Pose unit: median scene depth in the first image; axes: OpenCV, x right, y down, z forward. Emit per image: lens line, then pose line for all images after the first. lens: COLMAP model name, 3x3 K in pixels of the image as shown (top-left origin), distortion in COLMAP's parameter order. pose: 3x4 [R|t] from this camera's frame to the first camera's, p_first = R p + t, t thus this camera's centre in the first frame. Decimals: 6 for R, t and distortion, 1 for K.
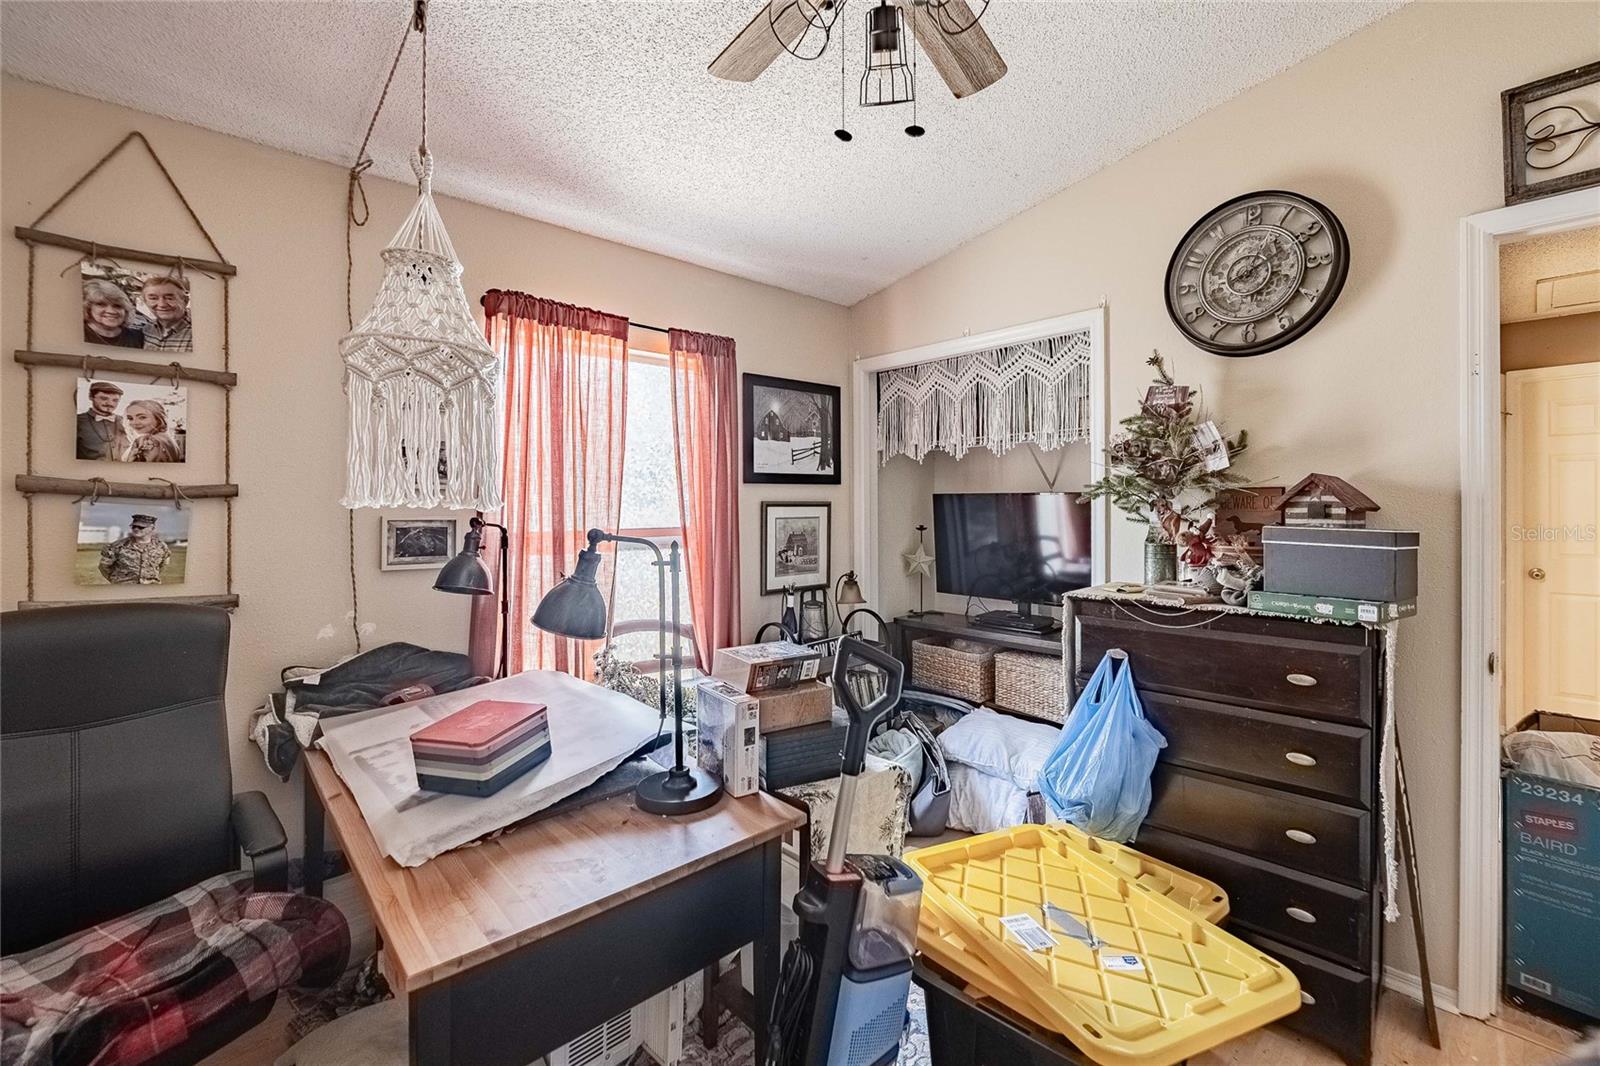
lens RADIAL K [[710.1, 0, 800.0], [0, 710.1, 533.0], [0, 0, 1]] dist [-0.019418, 0.000078]
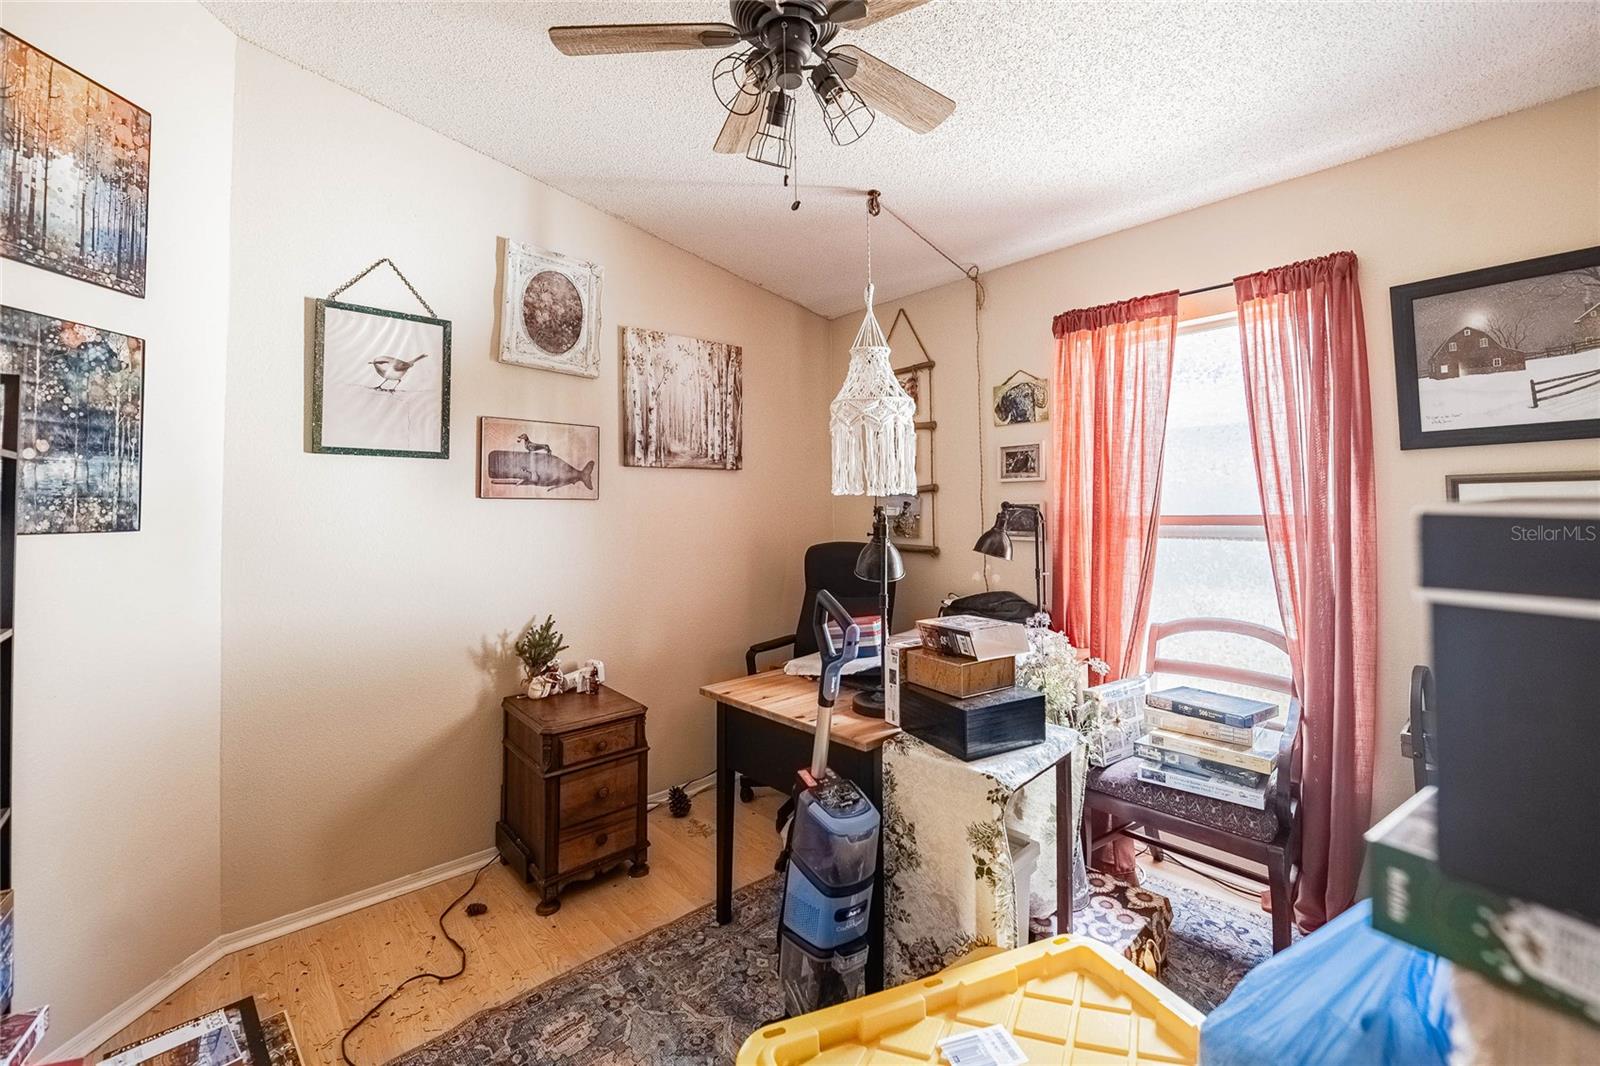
lens RADIAL K [[644.5, 0, 799.3], [0, 644.5, 527.8], [0, 0, 1]] dist [-0.015856, 0.000056]
pose [[-0.010940, 0.029120, -0.999516, 0.641138], [-0.026756, 0.999209, 0.029404, 0.001850], [0.999582, 0.027065, -0.010152, 0.525595]]
